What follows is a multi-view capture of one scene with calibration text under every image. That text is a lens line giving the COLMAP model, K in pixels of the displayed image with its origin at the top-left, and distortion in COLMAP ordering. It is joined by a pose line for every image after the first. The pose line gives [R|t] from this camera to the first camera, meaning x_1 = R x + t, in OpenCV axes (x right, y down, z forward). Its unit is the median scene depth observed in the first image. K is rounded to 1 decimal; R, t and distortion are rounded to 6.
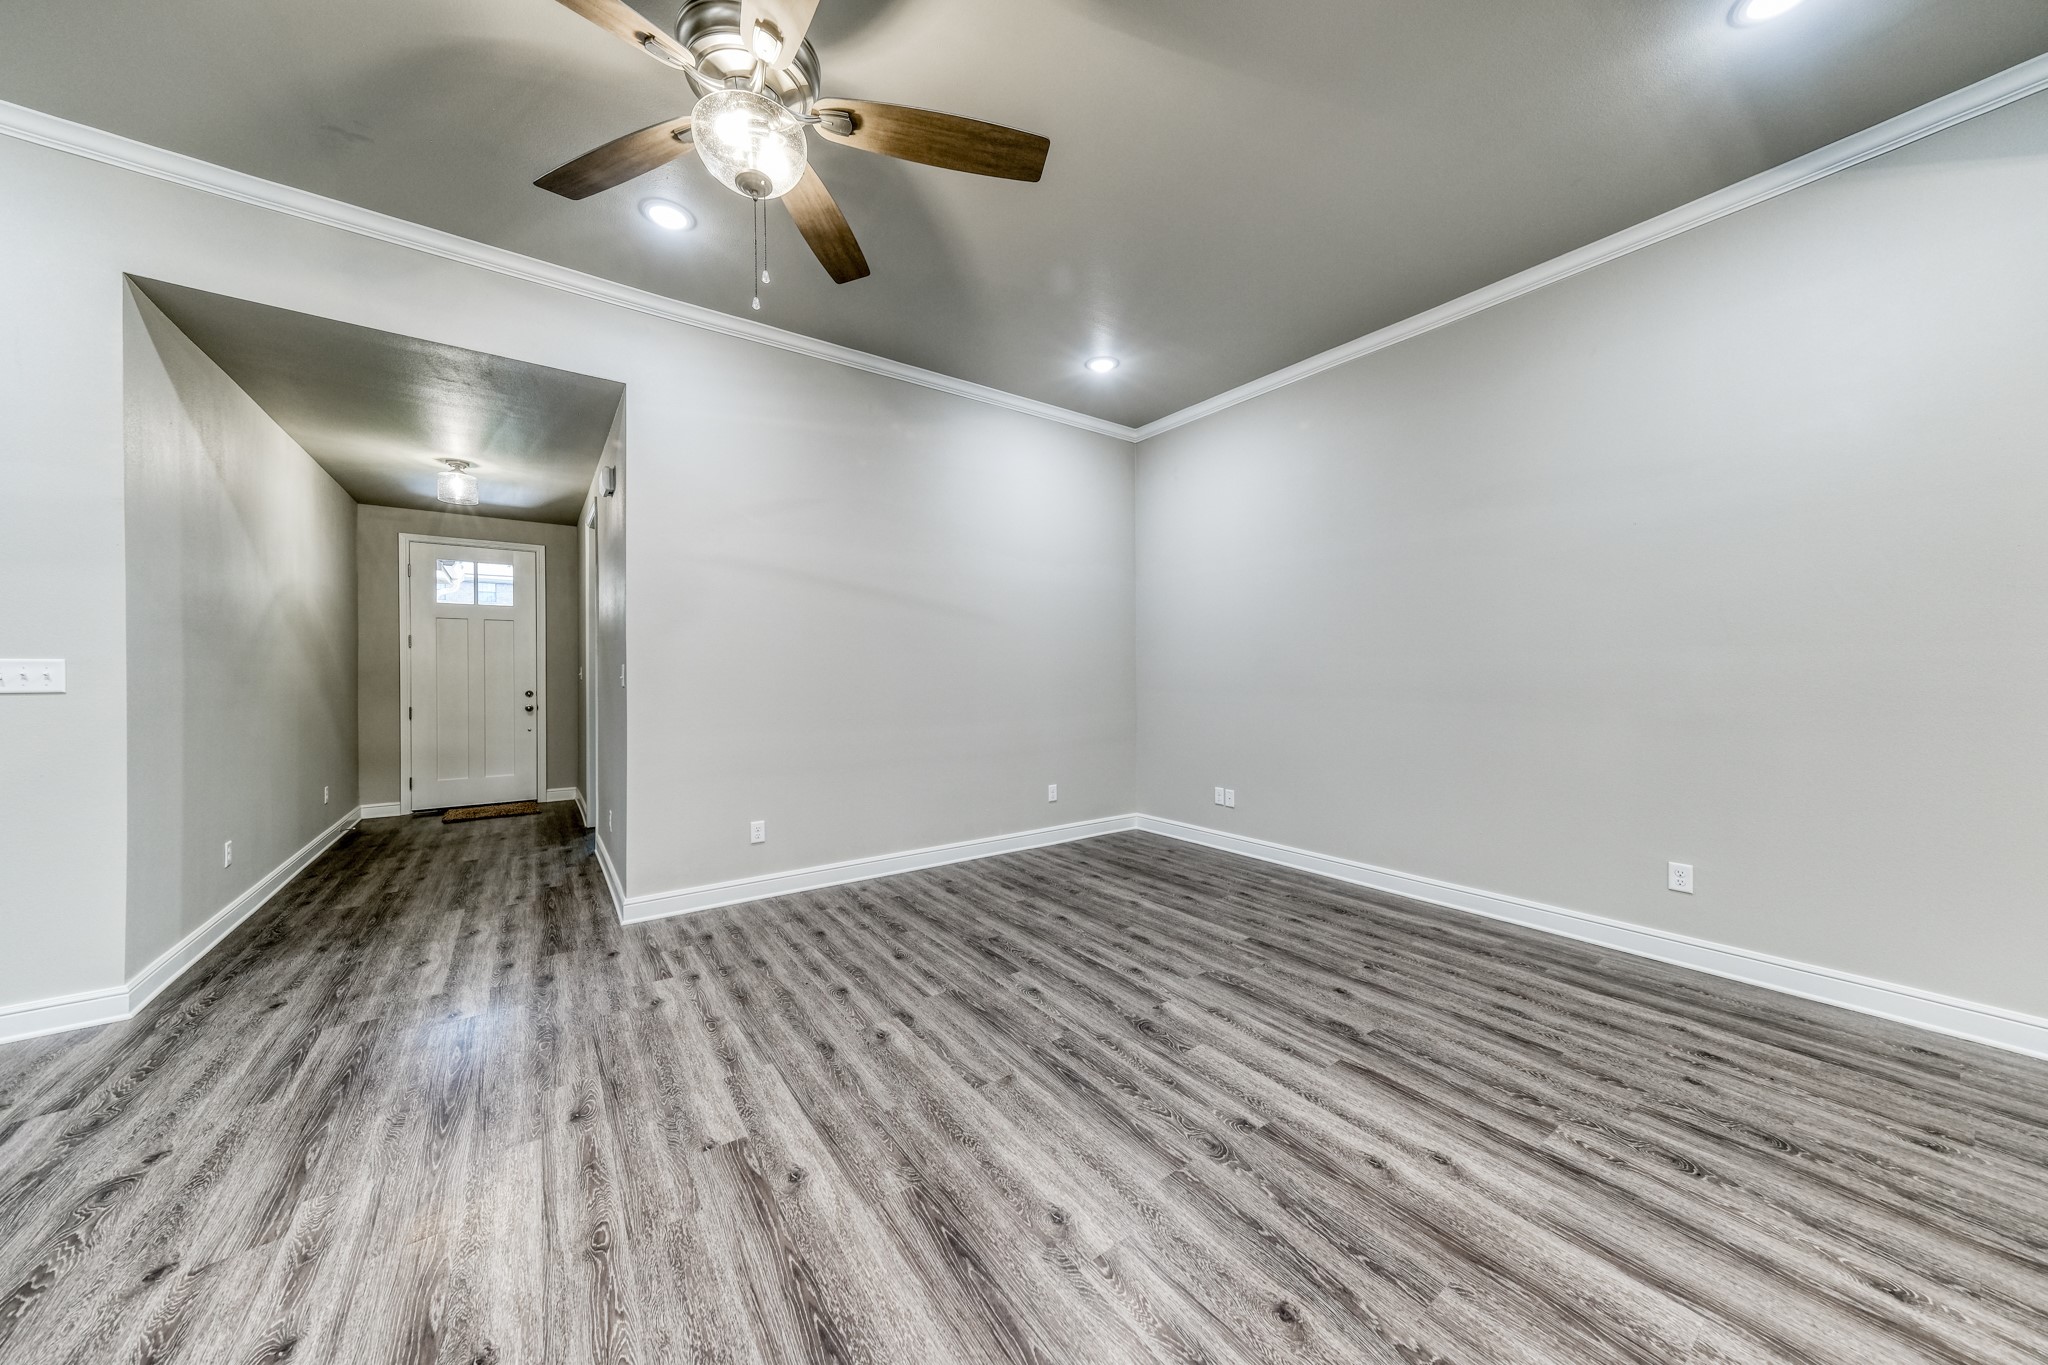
lens RADIAL K [[696.6, 0, 1030.8], [0, 696.6, 678.4], [0, 0, 1]] dist [0.007465, 0.002233]
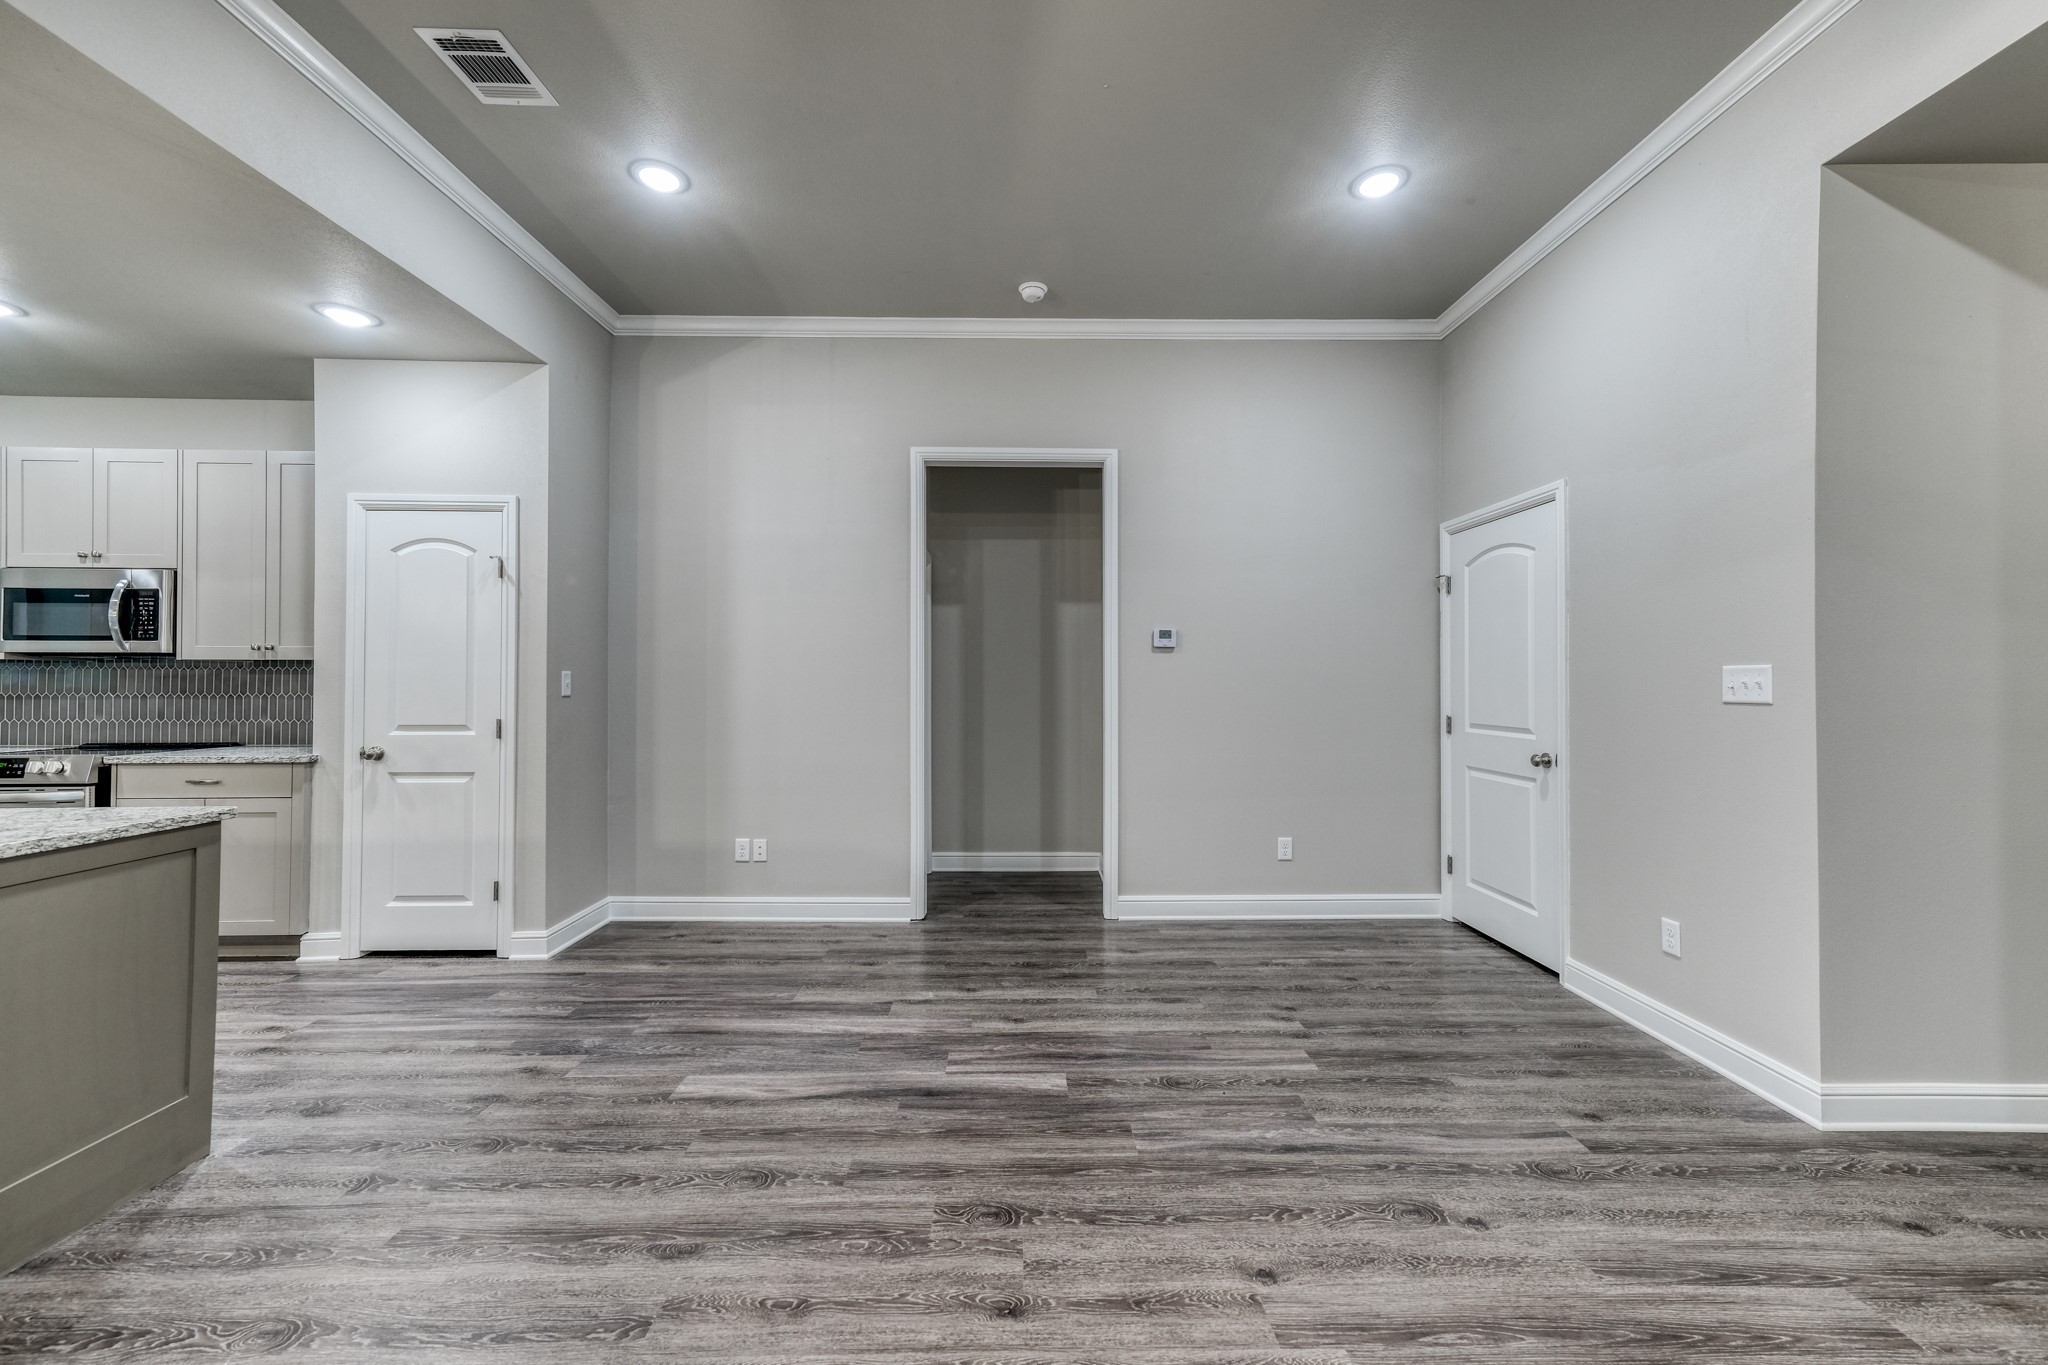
lens RADIAL K [[791.1, 0, 1037.1], [0, 791.1, 676.4], [0, 0, 1]] dist [0.010666, 0.003382]
pose [[-0.568804, -0.008943, -0.822424, -0.051576], [-0.002890, 0.999956, -0.008874, -0.003219], [0.822468, -0.002671, -0.568805, 0.719288]]
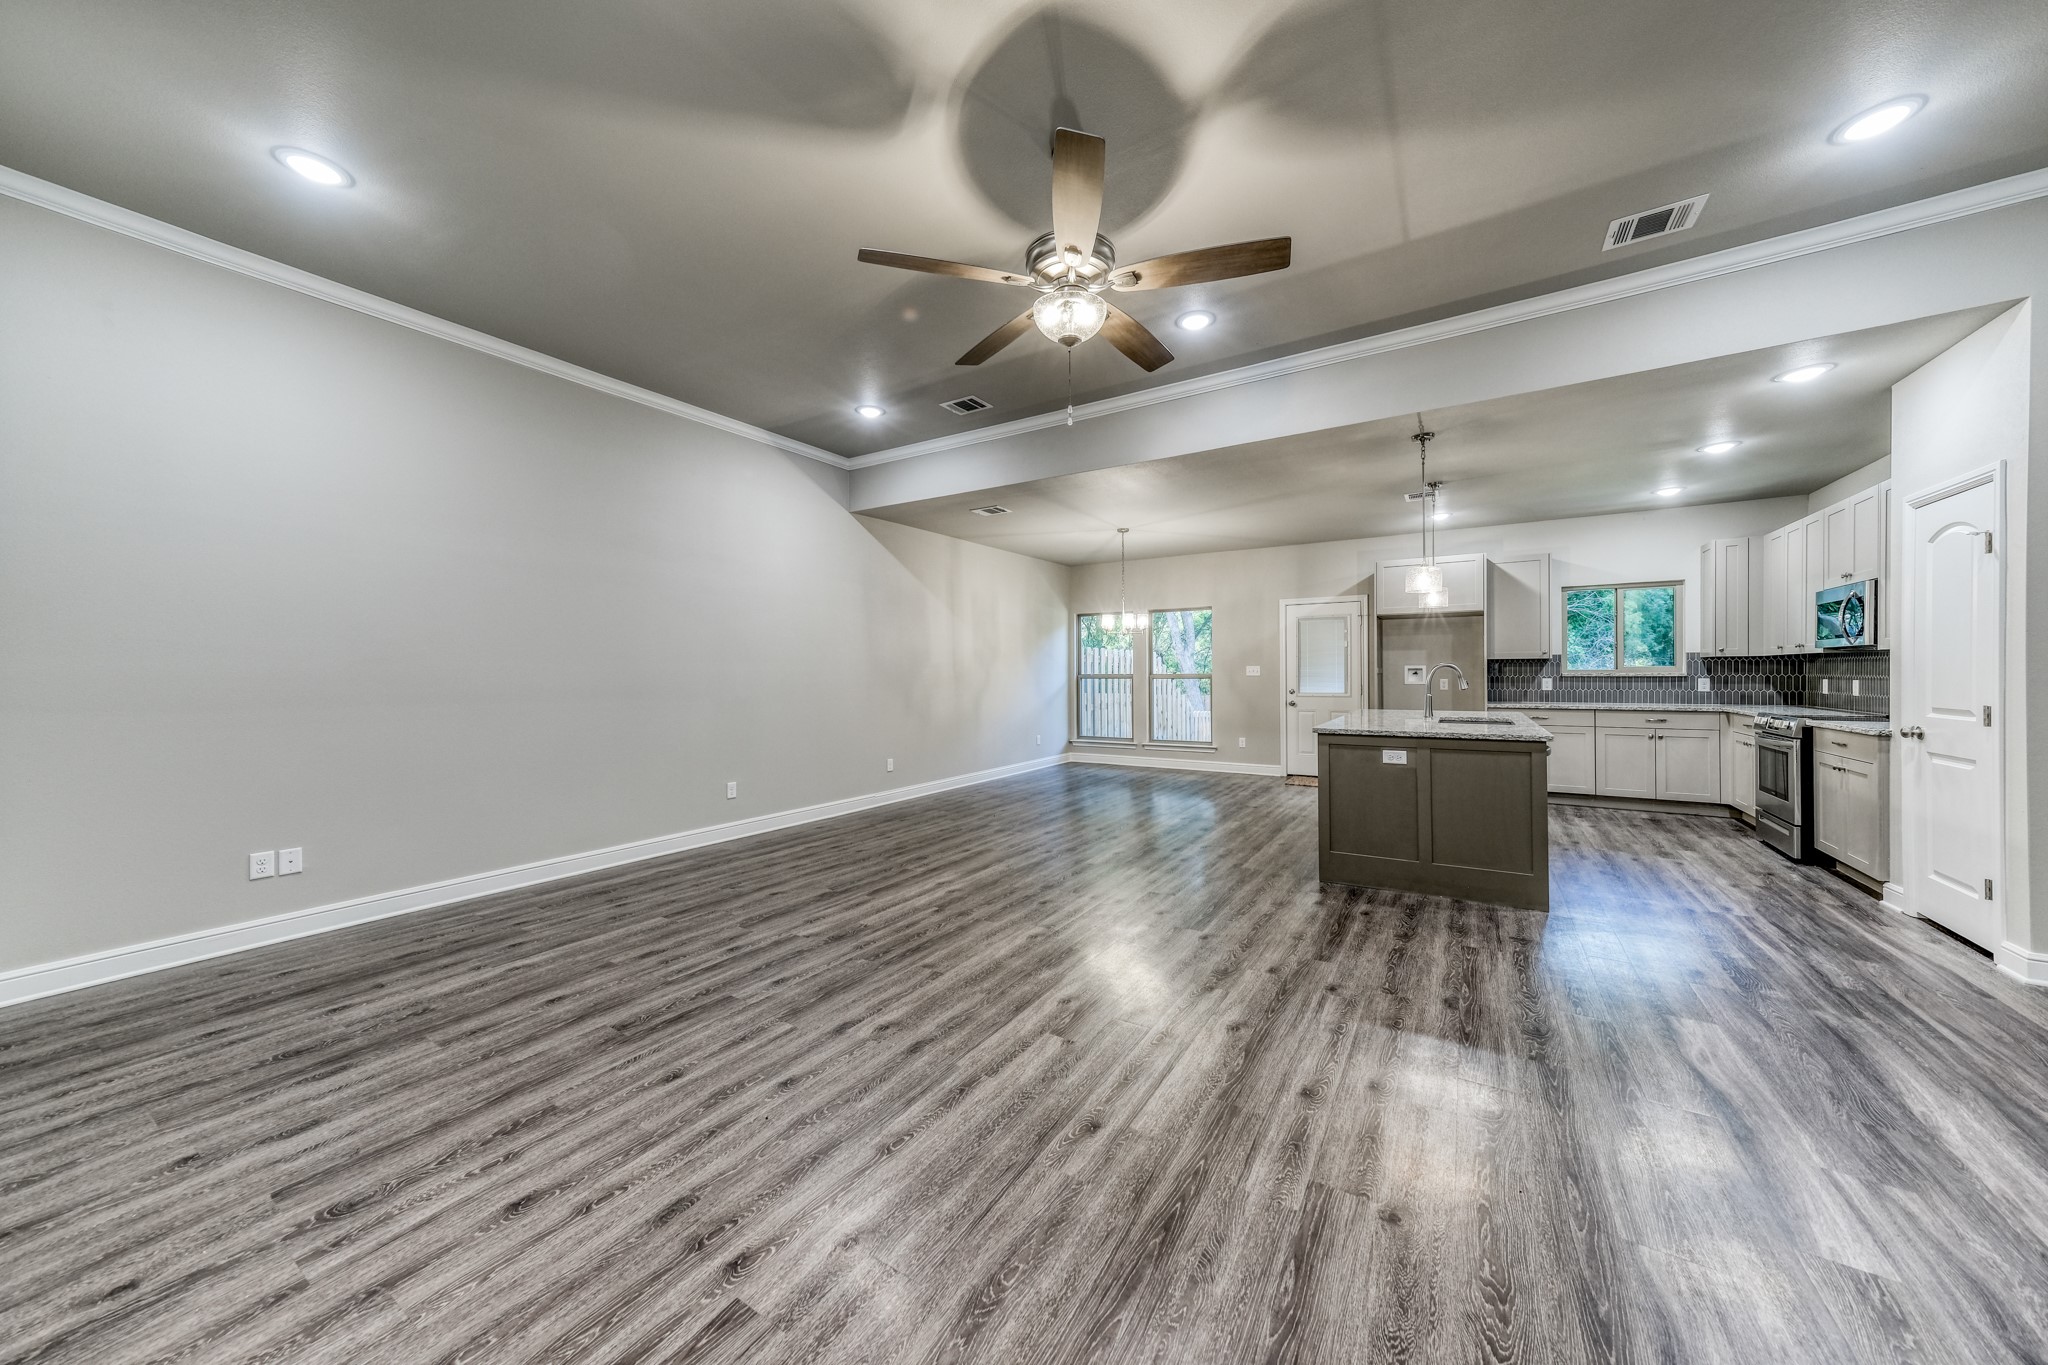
lens RADIAL K [[696.6, 0, 1036.9], [0, 696.6, 672.7], [0, 0, 1]] dist [0.007465, 0.002233]
pose [[-0.385584, 0.007078, 0.922646, -1.045227], [0.008954, 0.999952, -0.003929, -0.000662], [-0.922629, 0.006747, -0.385629, 0.995010]]
